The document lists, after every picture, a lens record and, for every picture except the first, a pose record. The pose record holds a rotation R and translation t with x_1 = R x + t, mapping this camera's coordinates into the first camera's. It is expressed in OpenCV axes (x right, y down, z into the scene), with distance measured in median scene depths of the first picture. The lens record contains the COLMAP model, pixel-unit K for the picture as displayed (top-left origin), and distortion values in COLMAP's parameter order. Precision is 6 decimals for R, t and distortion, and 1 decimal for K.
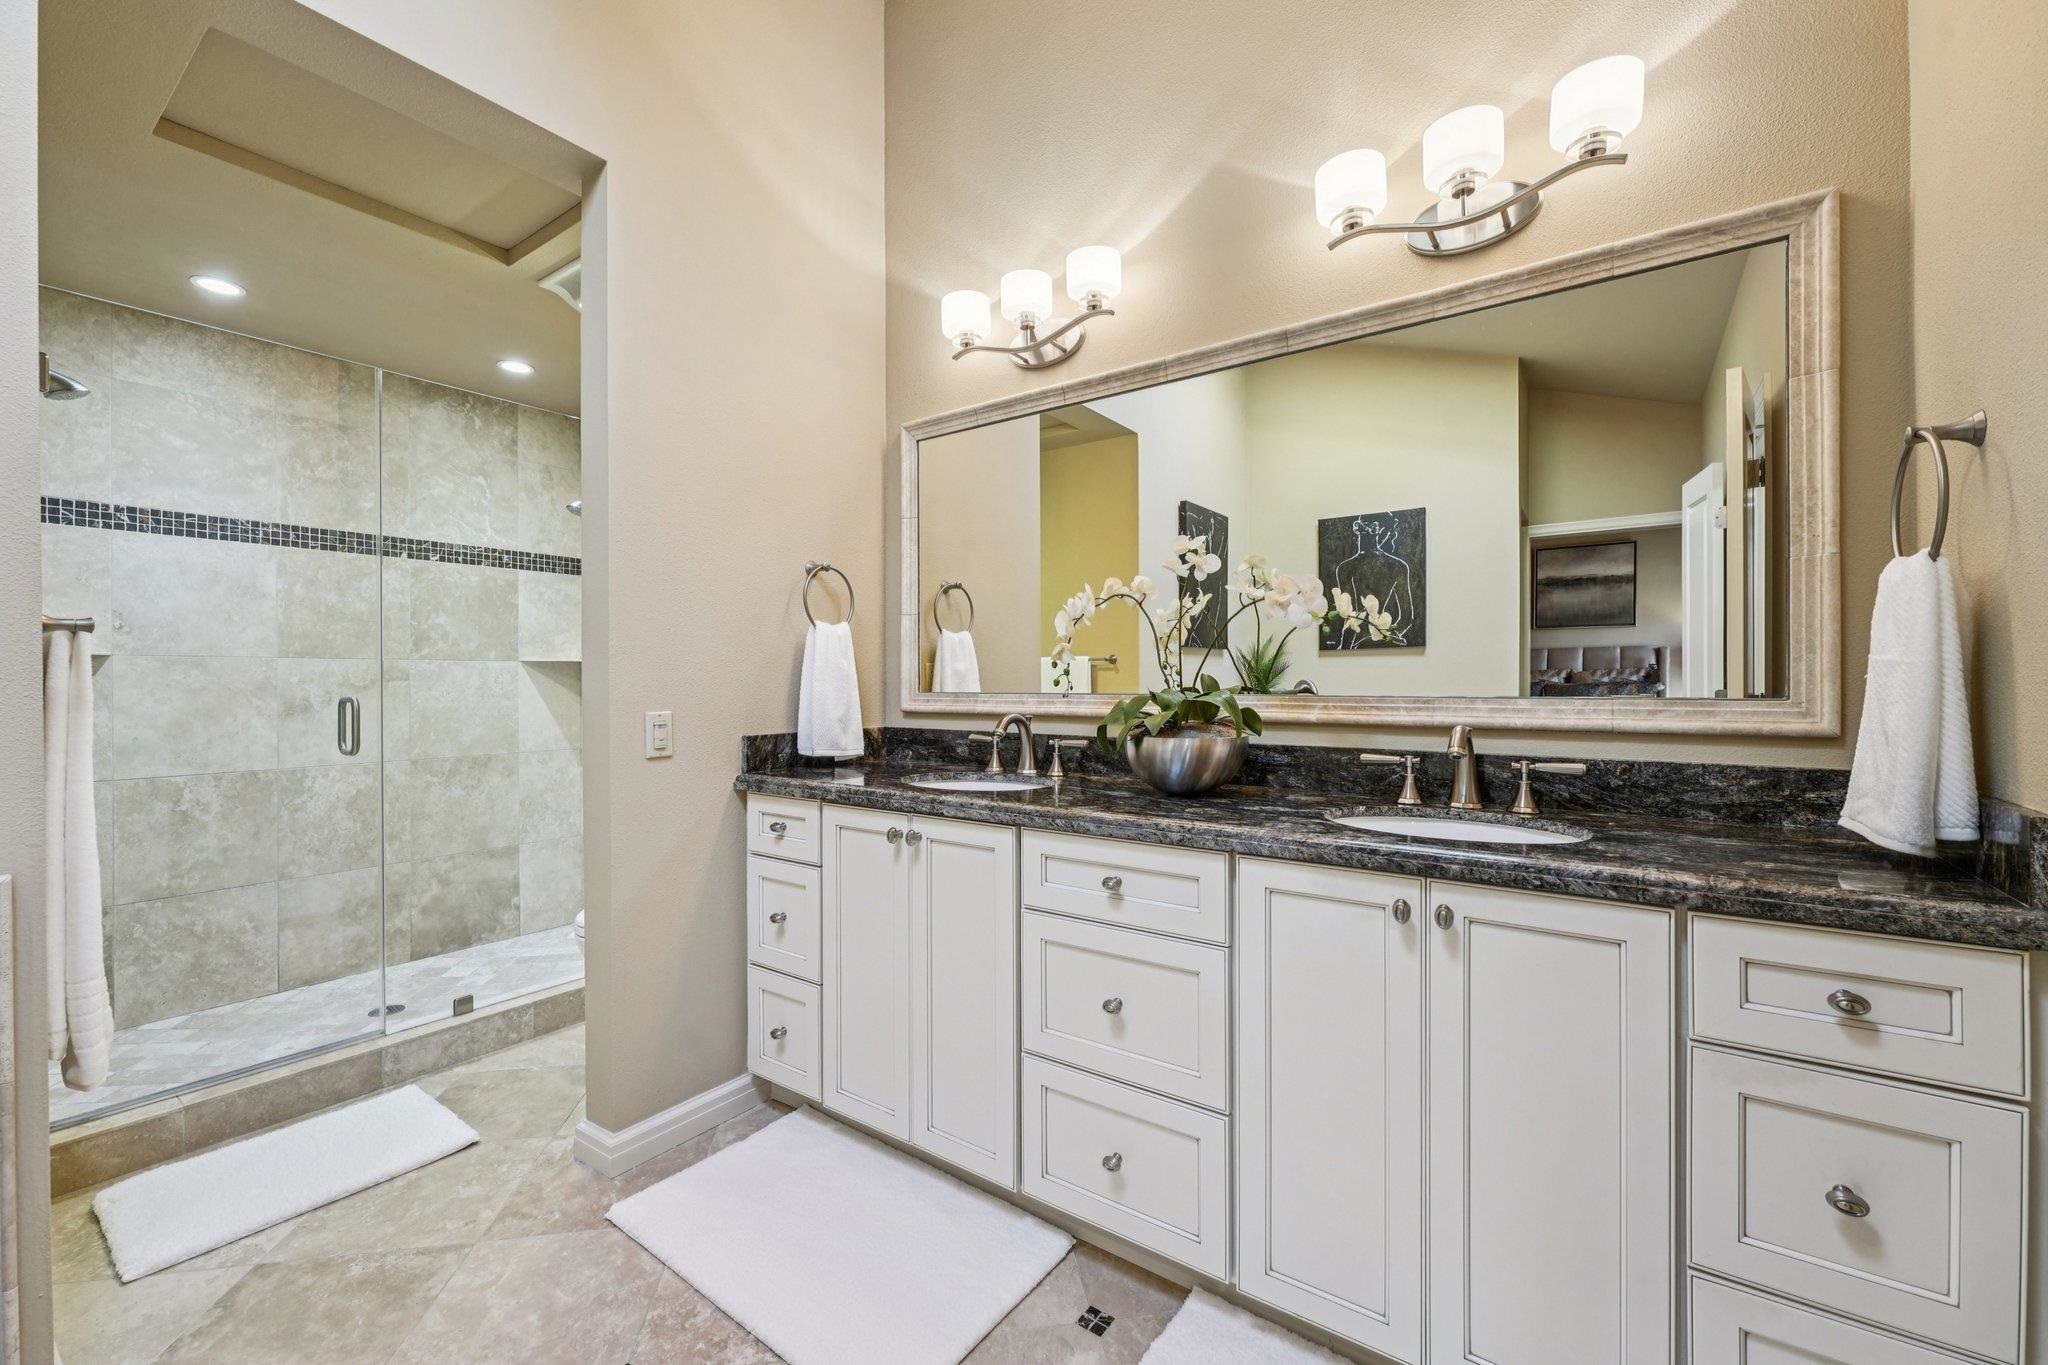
lens RADIAL K [[828.9, 0, 1022.4], [0, 828.9, 683.8], [0, 0, 1]] dist [-0.002963, 0.000406]
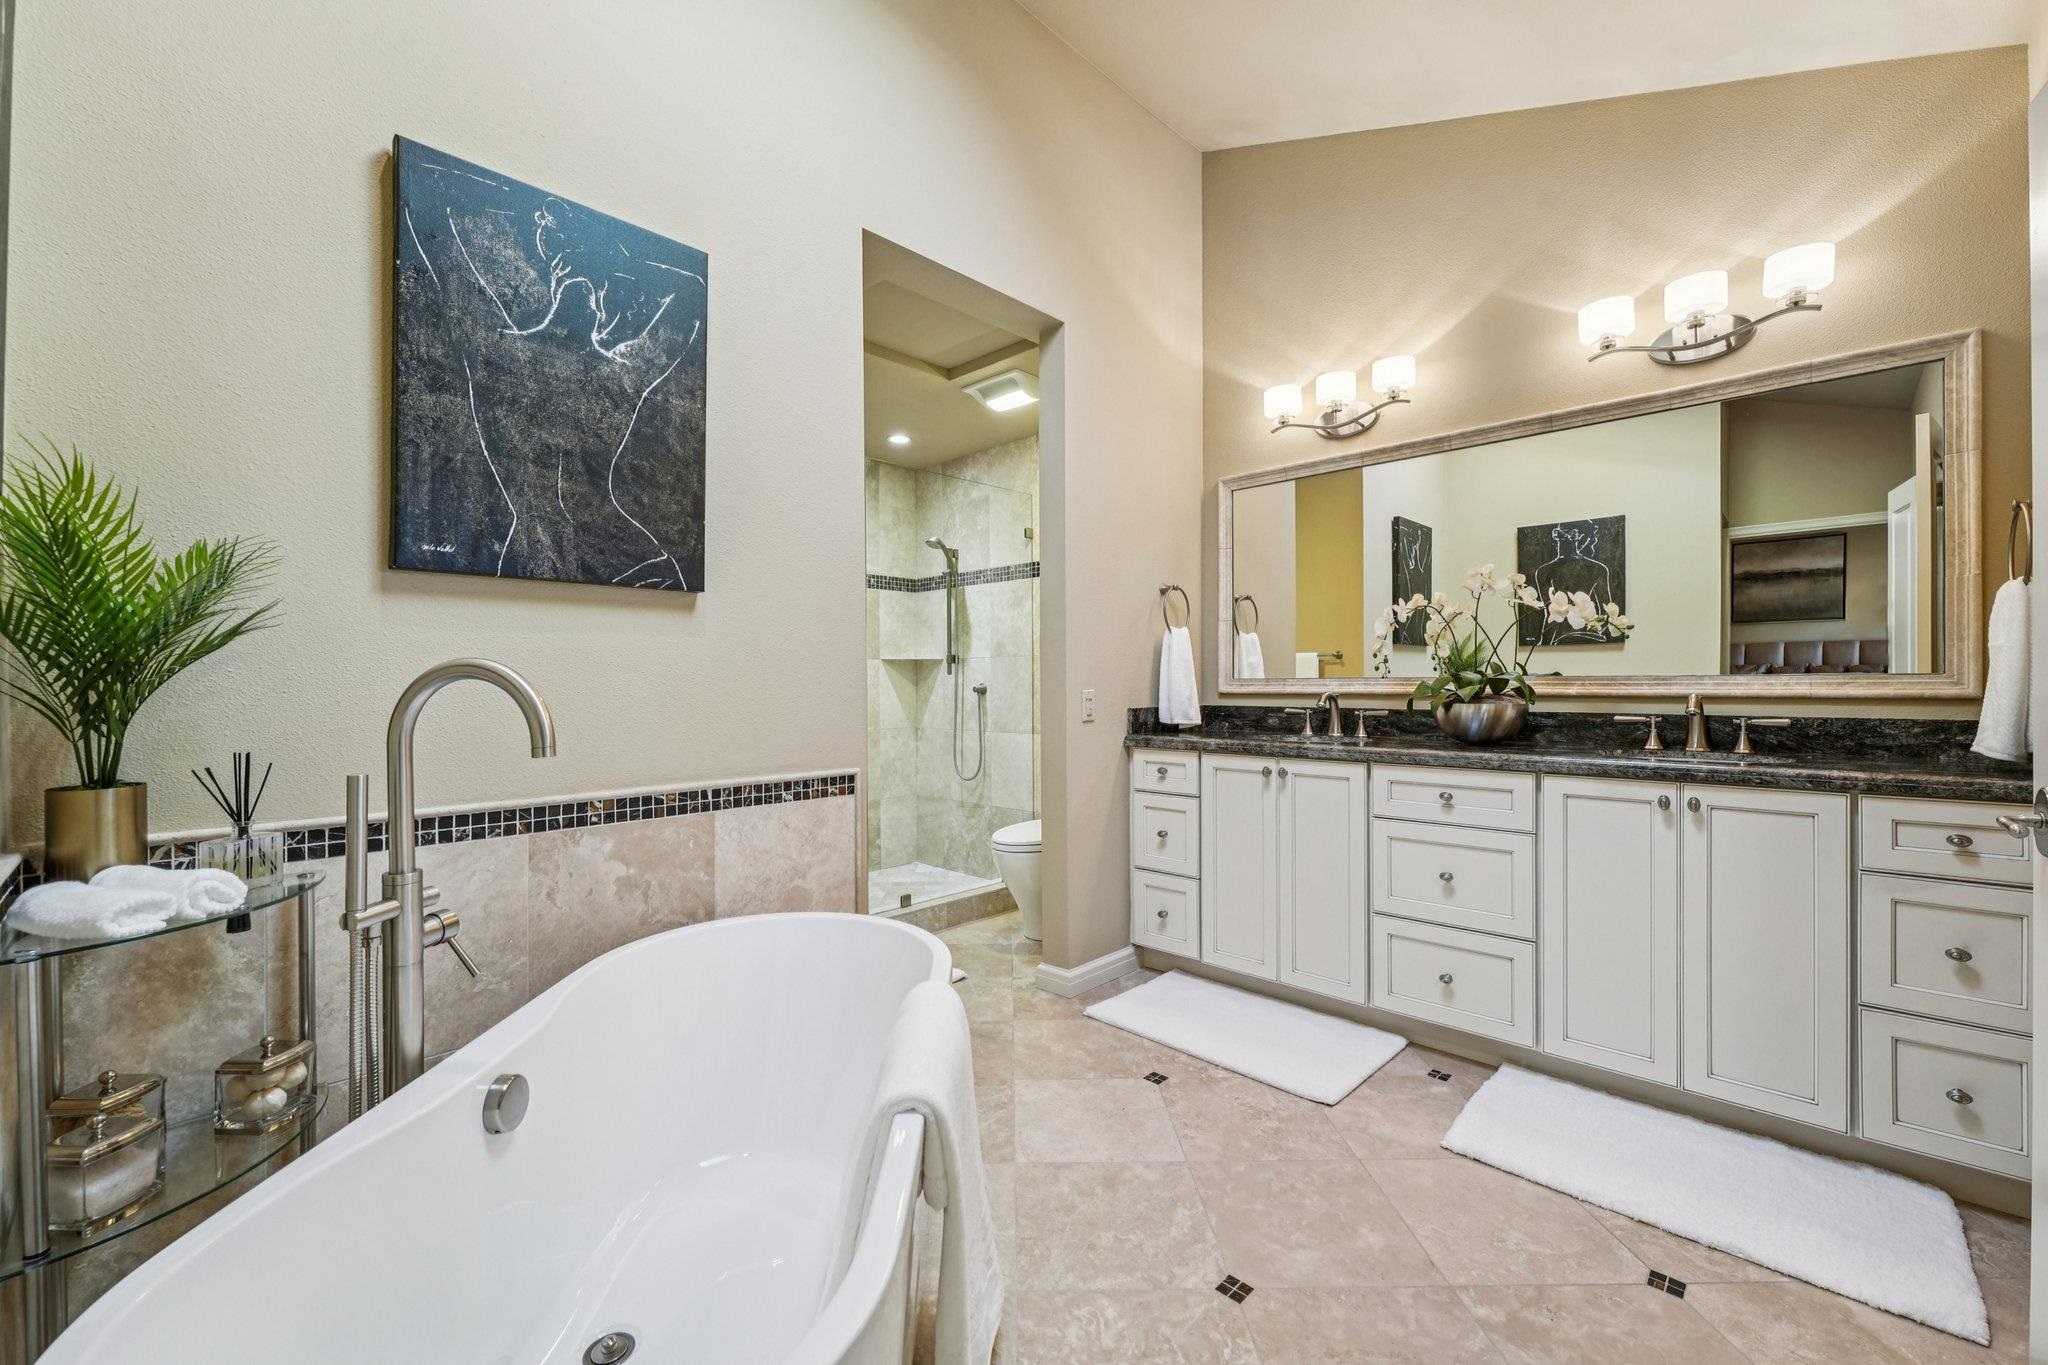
lens RADIAL K [[828.9, 0, 1036.0], [0, 828.9, 687.4], [0, 0, 1]] dist [-0.002963, 0.000406]
pose [[0.990201, -0.002050, -0.139633, -0.348960], [0.002492, 0.999992, 0.002992, 0.026340], [0.139626, -0.003311, 0.990199, -0.507530]]
